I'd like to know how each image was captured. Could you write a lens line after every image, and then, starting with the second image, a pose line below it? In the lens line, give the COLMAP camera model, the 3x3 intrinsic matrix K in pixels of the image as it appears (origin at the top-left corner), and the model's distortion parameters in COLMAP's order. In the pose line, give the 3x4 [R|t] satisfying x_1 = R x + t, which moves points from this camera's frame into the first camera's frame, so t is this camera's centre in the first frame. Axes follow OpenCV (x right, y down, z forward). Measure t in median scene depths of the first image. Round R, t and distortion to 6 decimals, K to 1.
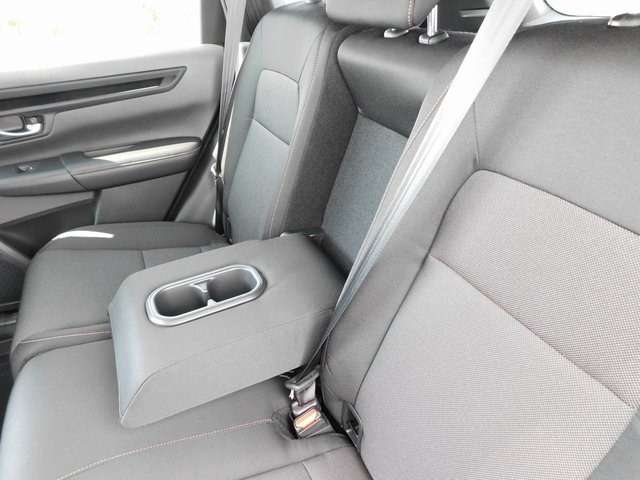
lens RADIAL K [[425.3, 0, 321.4], [0, 425.3, 238.6], [0, 0, 1]] dist [-0.056546, 0.046236]
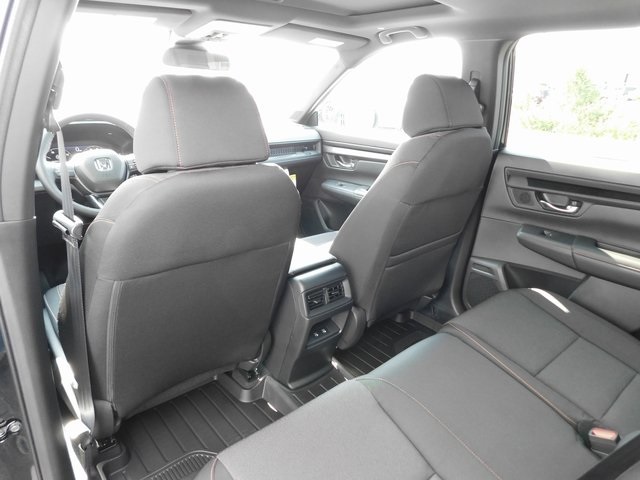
lens RADIAL K [[425.3, 0, 322.0], [0, 425.3, 236.9], [0, 0, 1]] dist [-0.056546, 0.046236]
pose [[0.247973, 0.362839, -0.898252, 0.276693], [-0.537460, 0.822959, 0.184053, -0.024642], [0.806006, 0.437134, 0.399083, -0.063633]]
